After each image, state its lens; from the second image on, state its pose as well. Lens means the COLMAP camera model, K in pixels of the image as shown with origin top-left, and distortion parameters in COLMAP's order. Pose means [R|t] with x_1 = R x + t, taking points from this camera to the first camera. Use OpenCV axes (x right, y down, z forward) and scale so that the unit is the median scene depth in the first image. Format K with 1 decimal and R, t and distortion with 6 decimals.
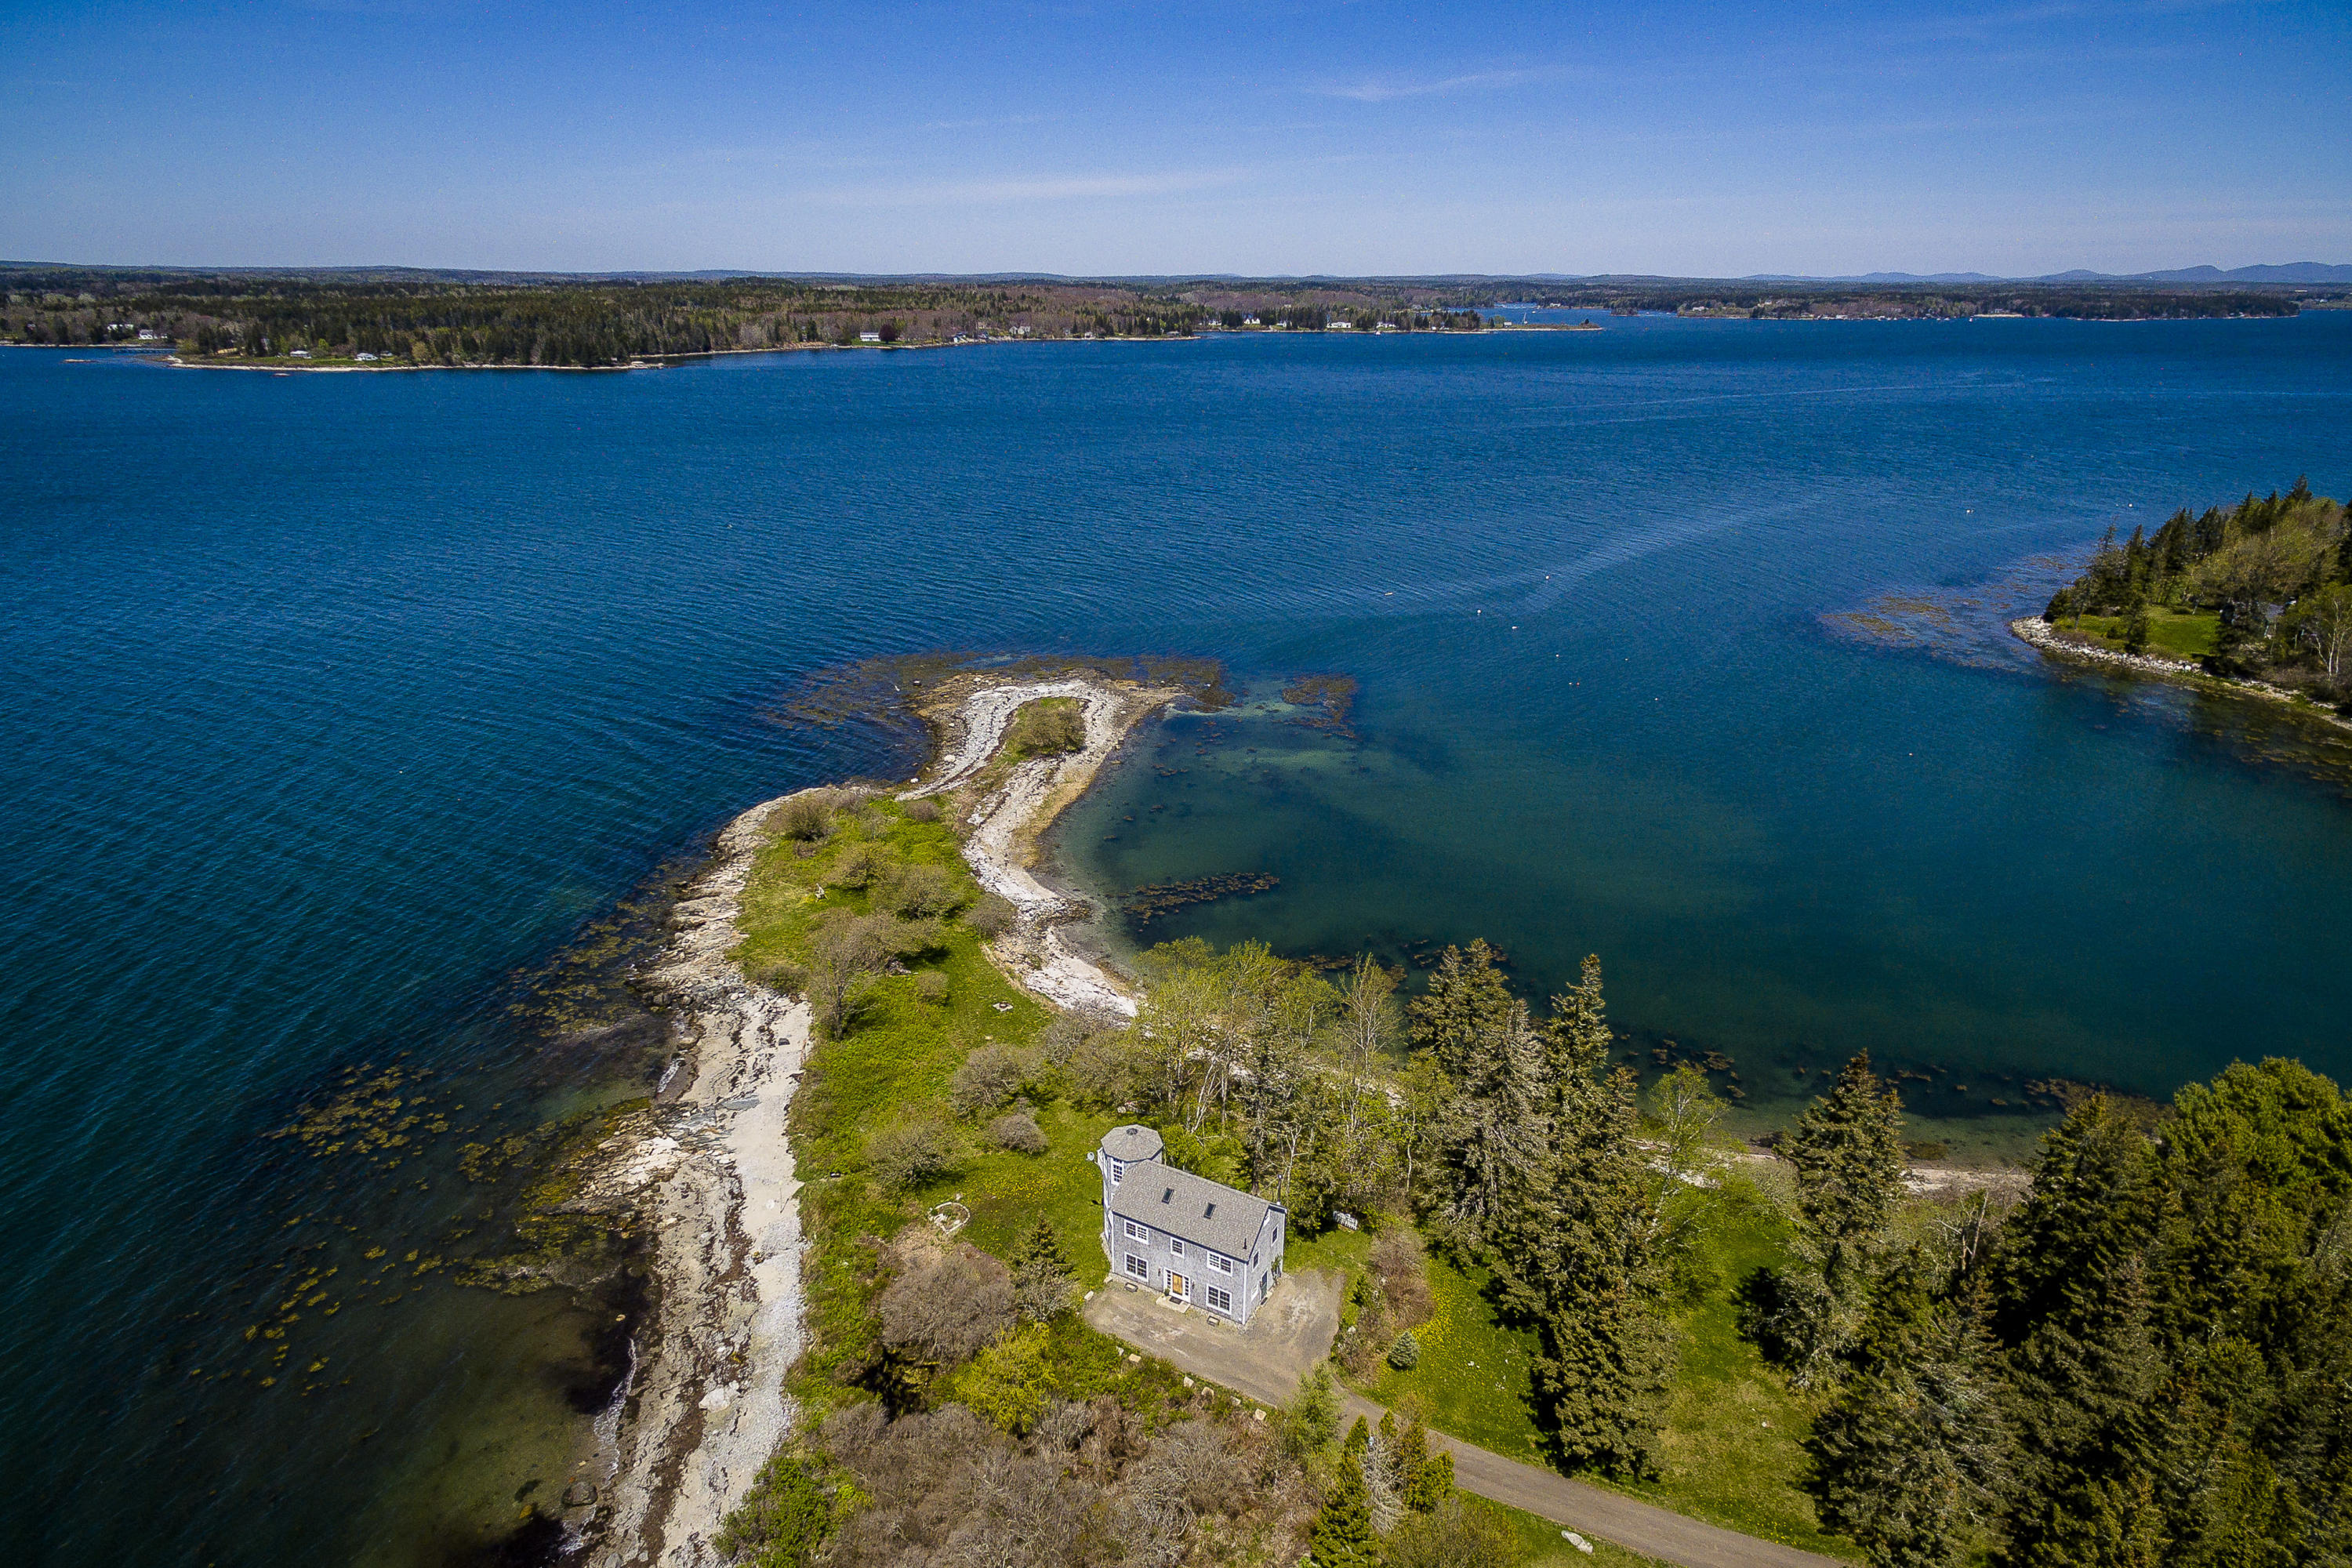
lens RADIAL K [[1328.3, 0, 1169.1], [0, 1328.3, 837.2], [0, 0, 1]] dist [0.001433, 0.000095]
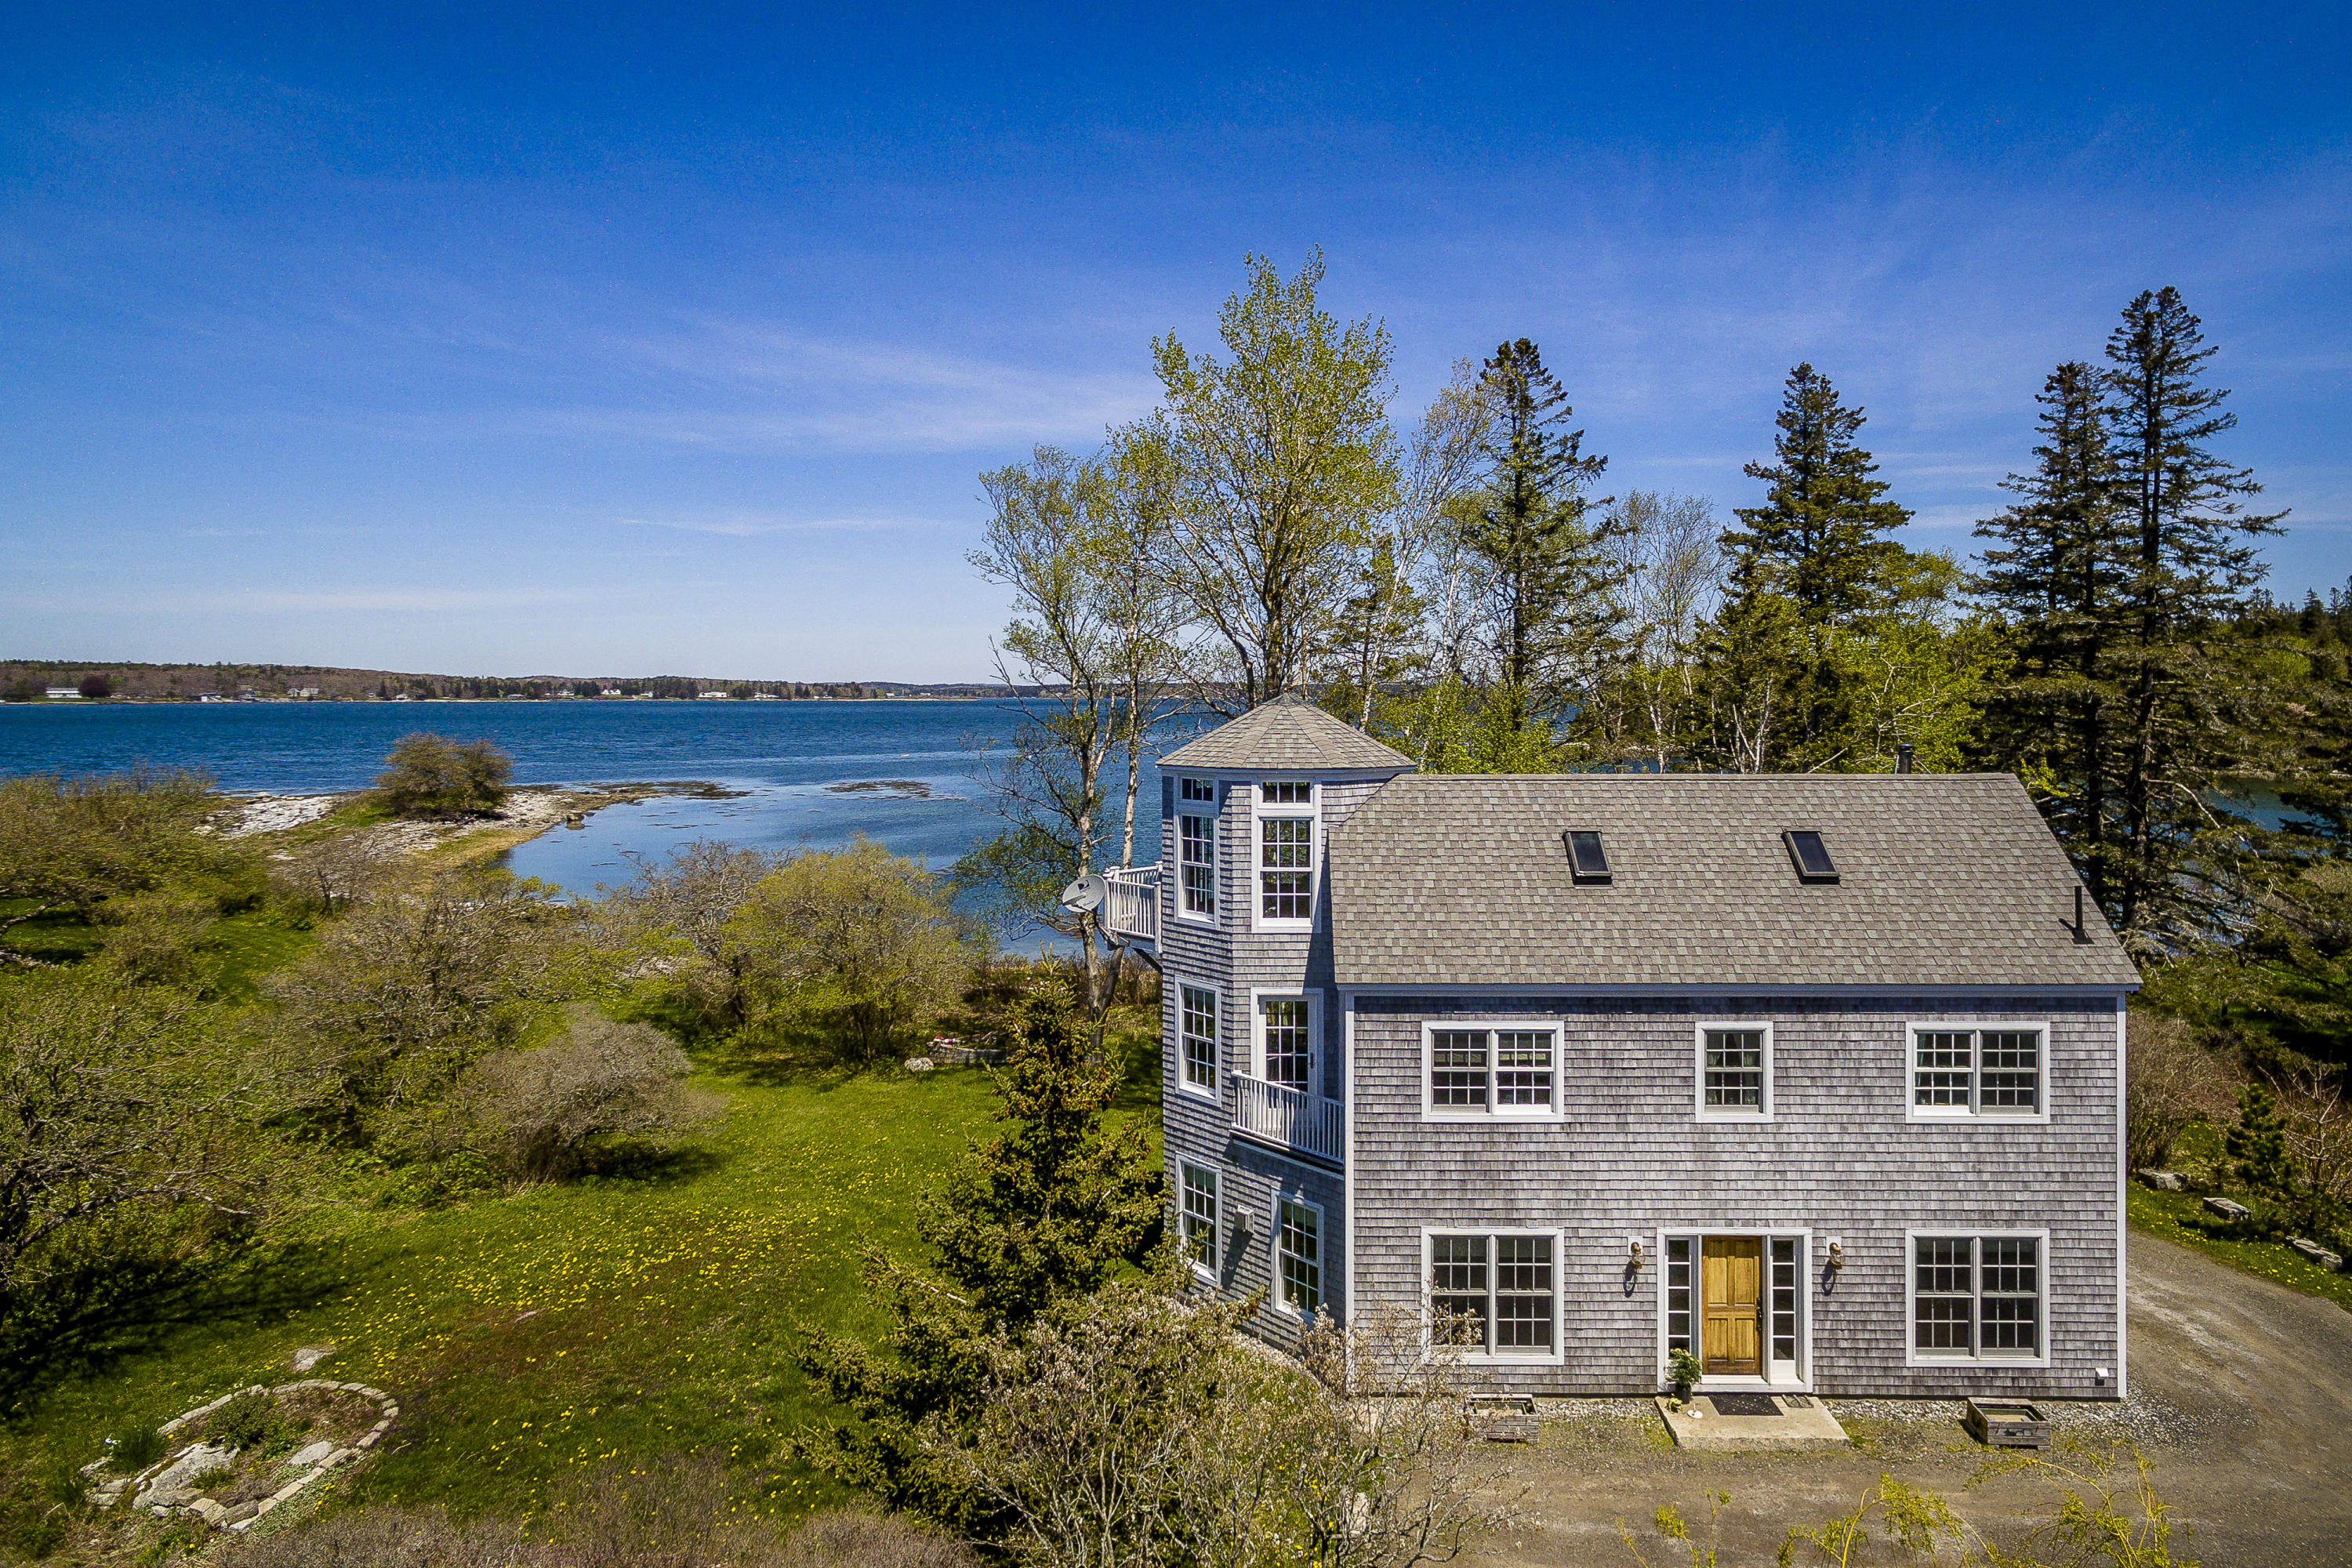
lens RADIAL K [[1356.8, 0, 1264.0], [0, 1356.8, 706.0], [0, 0, 1]] dist [0.005399, 0.005991]
pose [[0.870473, -0.008813, 0.492137, -0.126158], [0.193668, 0.925327, -0.325980, 0.255740], [-0.452515, 0.379068, 0.807179, 0.697843]]
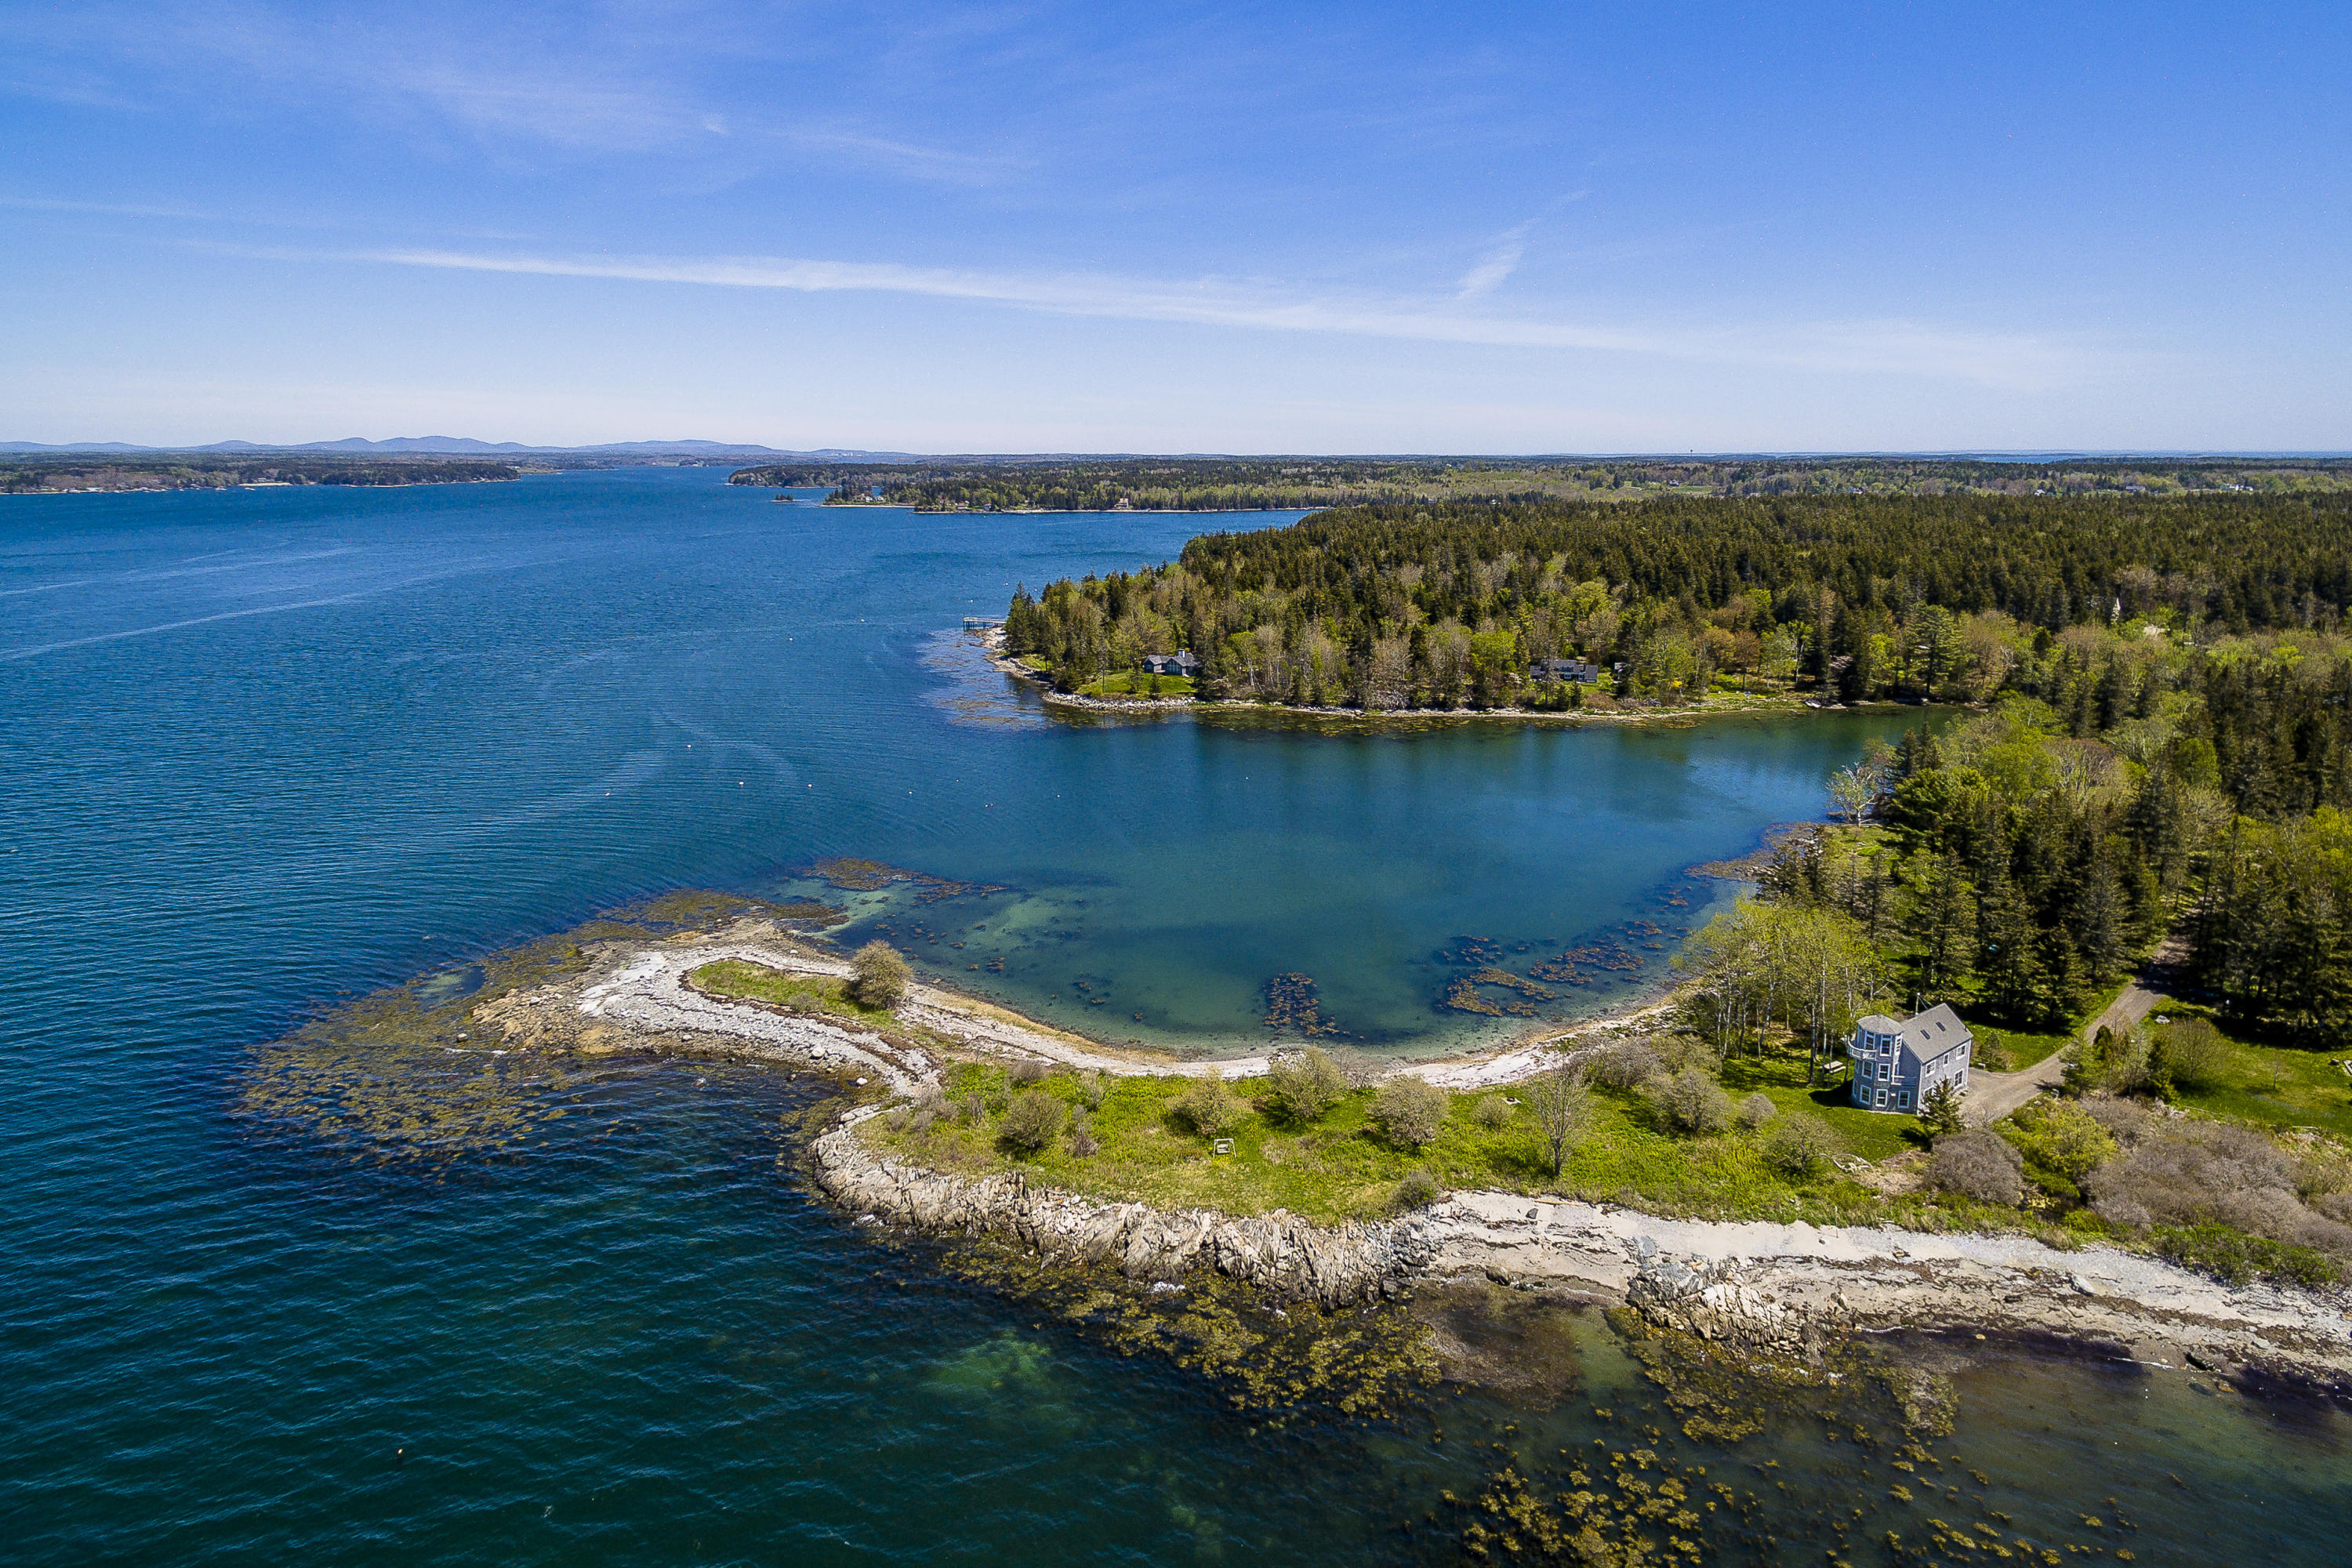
lens RADIAL K [[1381.9, 0, 1231.6], [0, 1381.9, 708.3], [0, 0, 1]] dist [0.003760, 0.011465]
pose [[0.386099, -0.169434, 0.906763, -1.359630], [0.357061, 0.933811, 0.022452, -0.315619], [-0.850550, 0.315102, 0.421041, 0.742348]]
